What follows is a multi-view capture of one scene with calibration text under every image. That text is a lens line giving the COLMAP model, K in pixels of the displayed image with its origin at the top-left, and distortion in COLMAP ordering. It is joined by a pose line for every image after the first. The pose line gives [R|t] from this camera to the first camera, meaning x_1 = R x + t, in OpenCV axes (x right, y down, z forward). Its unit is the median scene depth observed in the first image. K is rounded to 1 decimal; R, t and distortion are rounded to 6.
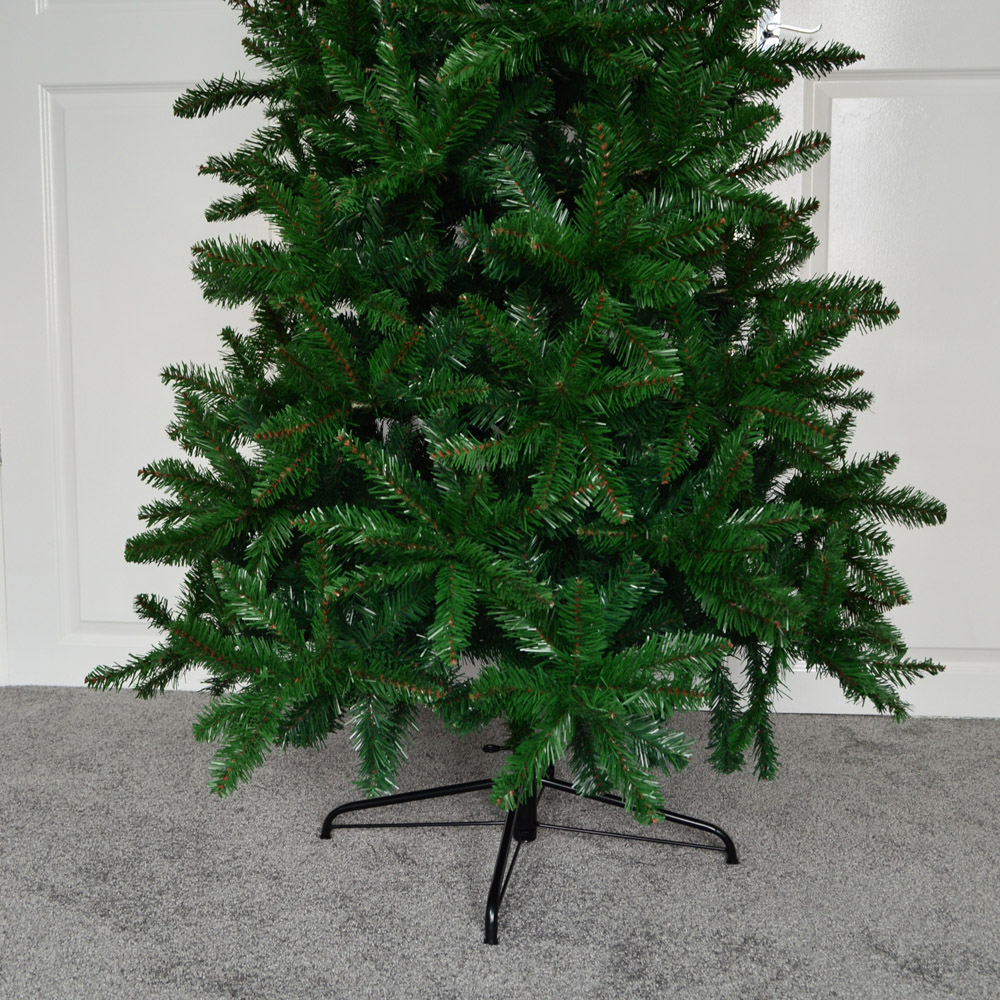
lens RADIAL K [[1196.8, 0, 500.0], [0, 1196.8, 500.0], [0, 0, 1]] dist [-0.003445, -0.011833]
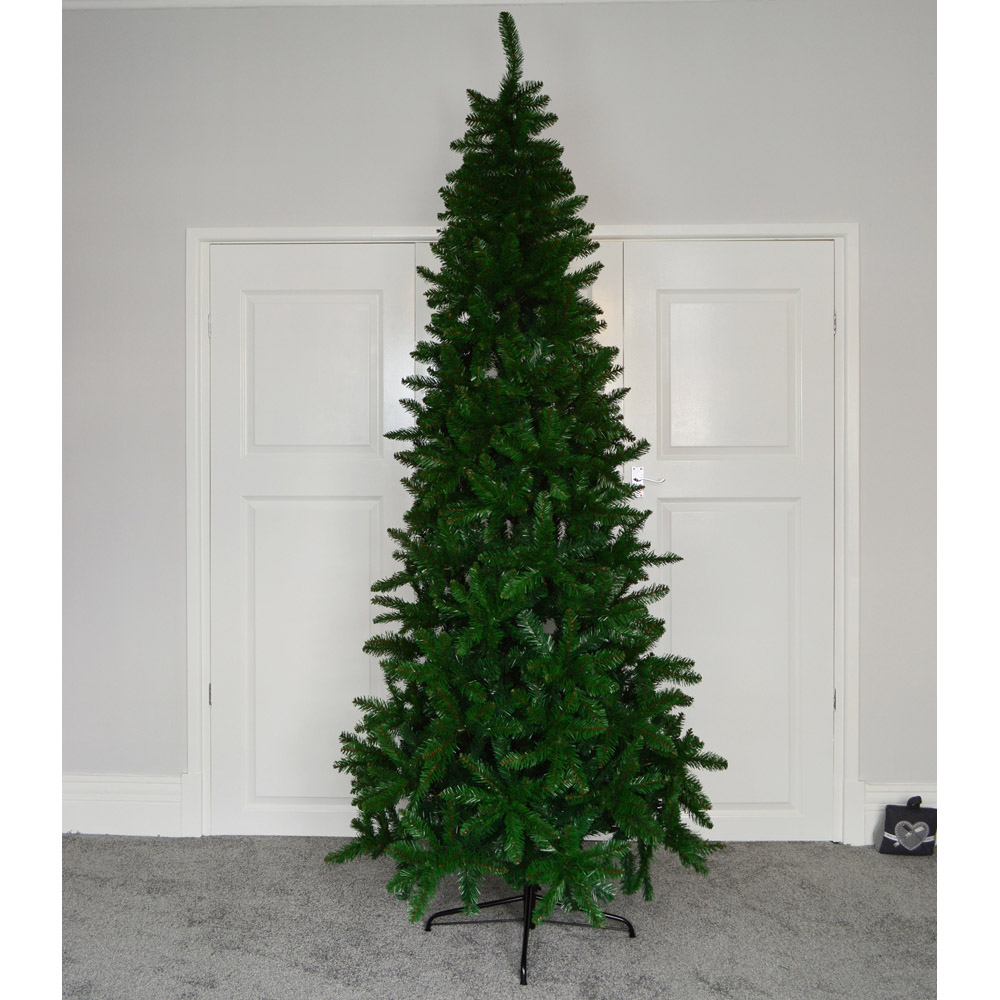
lens RADIAL K [[952.8, 0, 500.0], [0, 952.8, 500.0], [0, 0, 1]] dist [-0.008171, 0.002748]
pose [[0.996923, -0.003458, 0.078314, -0.167348], [0.011445, 0.994742, -0.101768, -0.296611], [-0.077550, 0.102351, 0.991721, -0.718684]]
